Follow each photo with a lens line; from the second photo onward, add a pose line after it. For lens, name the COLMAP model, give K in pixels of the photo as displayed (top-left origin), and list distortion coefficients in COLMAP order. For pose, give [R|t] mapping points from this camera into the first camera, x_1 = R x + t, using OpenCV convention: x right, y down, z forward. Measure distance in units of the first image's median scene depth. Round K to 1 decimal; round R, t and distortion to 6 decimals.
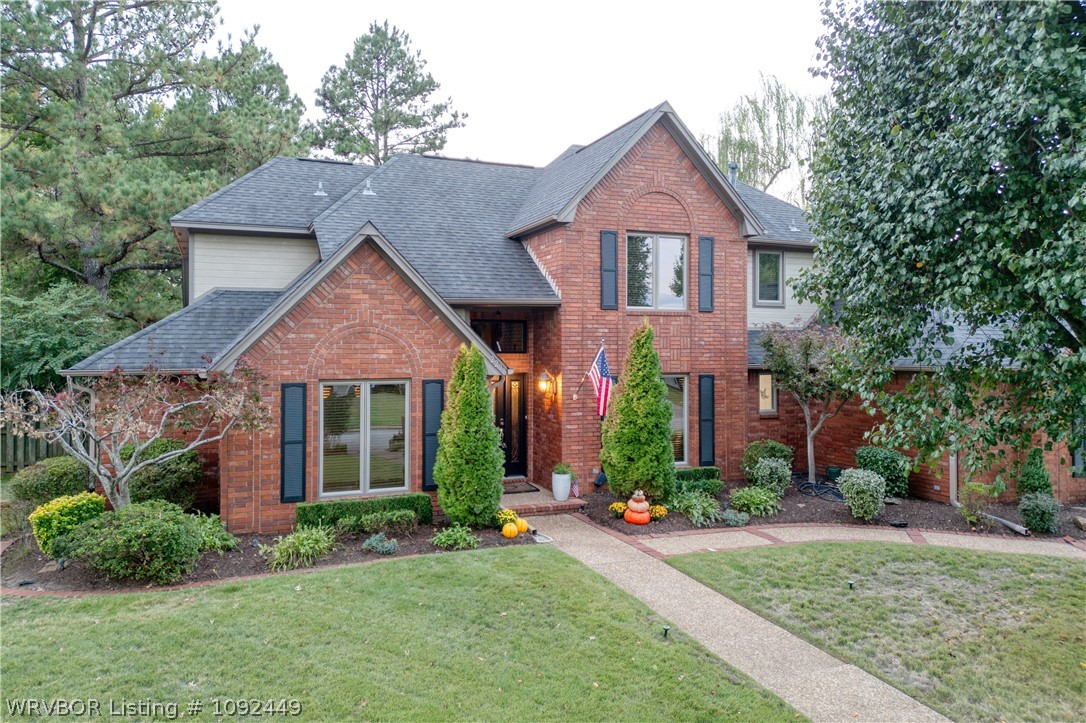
lens RADIAL K [[780.8, 0, 550.5], [0, 780.8, 342.5], [0, 0, 1]] dist [0.064874, -0.053462]
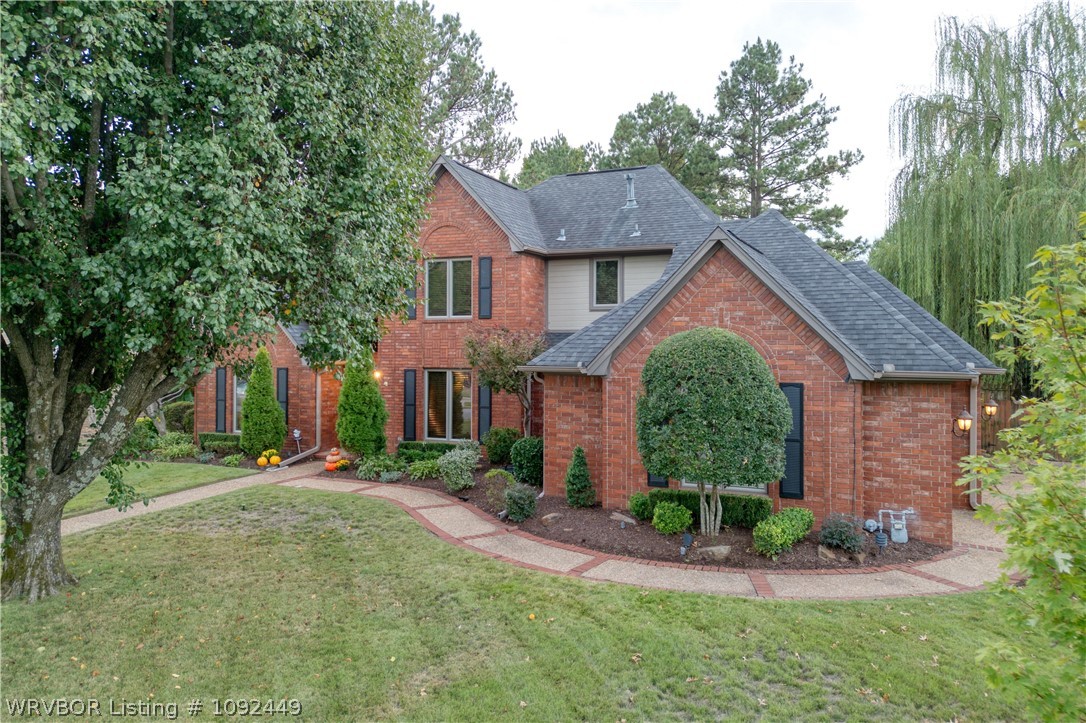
lens RADIAL K [[777.6, 0, 549.5], [0, 777.6, 343.9], [0, 0, 1]] dist [0.086347, -0.098906]
pose [[0.674295, -0.000176, -0.738462, 1.378205], [0.000579, 1.000000, 0.000290, -0.000277], [0.738462, -0.000623, 0.674295, 0.312849]]
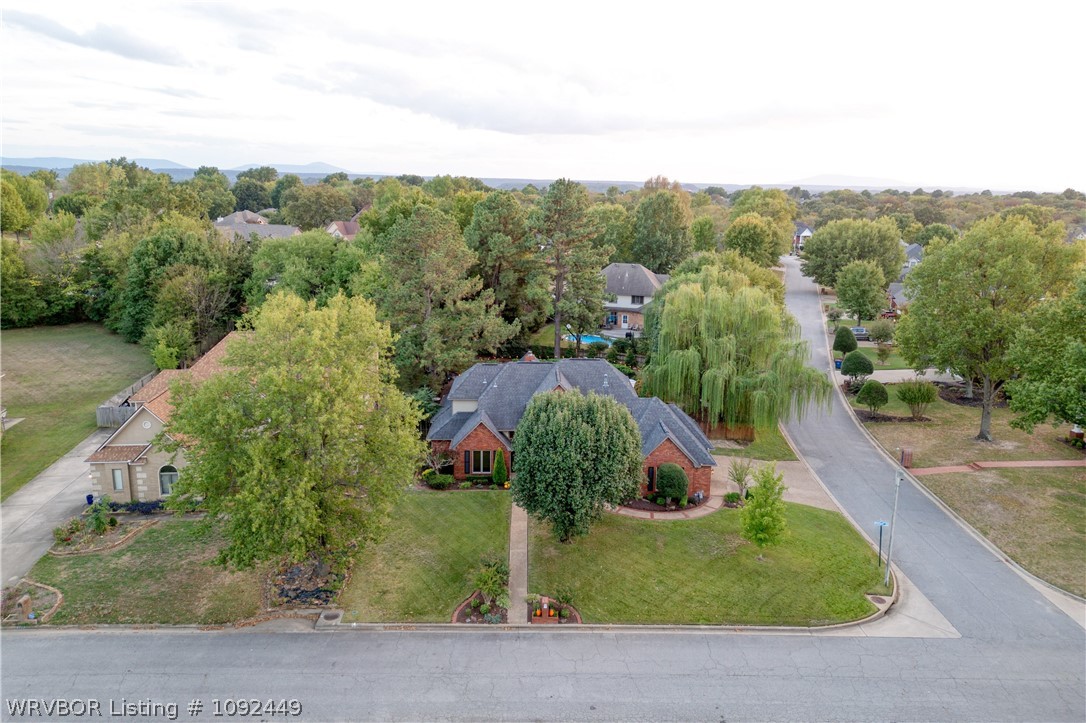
lens RADIAL K [[761.0, 0, 549.8], [0, 761.0, 341.9], [0, 0, 1]] dist [0.084084, -0.086859]
pose [[0.929858, 0.091241, -0.356426, 1.630580], [-0.014459, 0.977076, 0.212401, -1.486947], [0.367635, -0.192349, 0.909861, -2.743564]]
